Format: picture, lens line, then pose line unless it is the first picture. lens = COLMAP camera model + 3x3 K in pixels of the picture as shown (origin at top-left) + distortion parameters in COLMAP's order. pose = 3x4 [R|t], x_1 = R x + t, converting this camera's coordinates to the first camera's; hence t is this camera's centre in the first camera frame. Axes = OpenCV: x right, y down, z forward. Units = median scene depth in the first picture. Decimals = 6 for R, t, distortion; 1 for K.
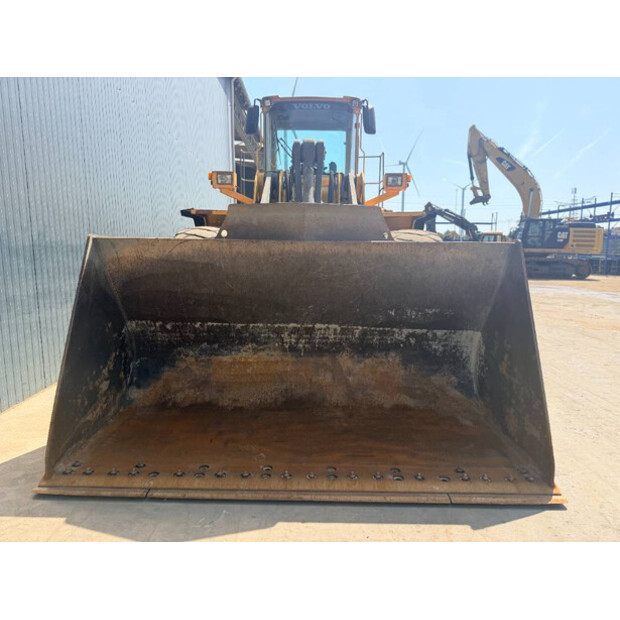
lens RADIAL K [[436.9, 0, 311.3], [0, 436.9, 308.6], [0, 0, 1]] dist [0.008293, -0.009227]
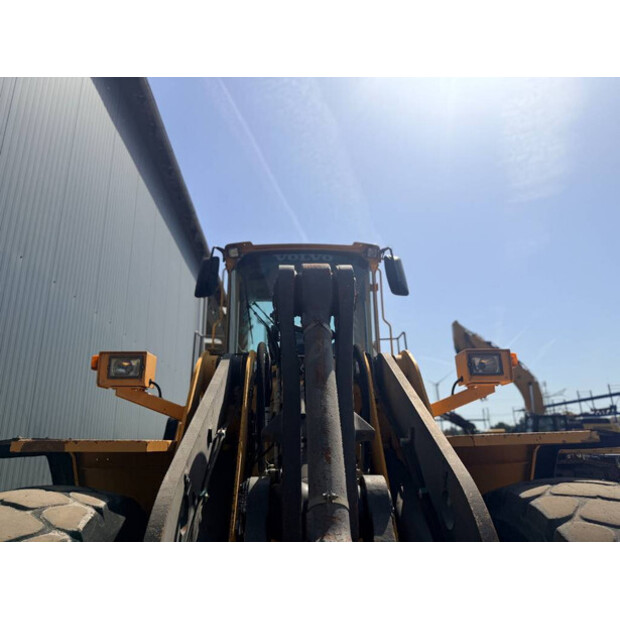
lens RADIAL K [[436.9, 0, 314.0], [0, 436.9, 310.0], [0, 0, 1]] dist [0.008293, -0.009227]
pose [[0.998260, -0.013892, 0.057311, -0.006052], [0.037180, 0.902624, -0.428821, -0.033668], [-0.045773, 0.430205, 0.901570, 0.126812]]
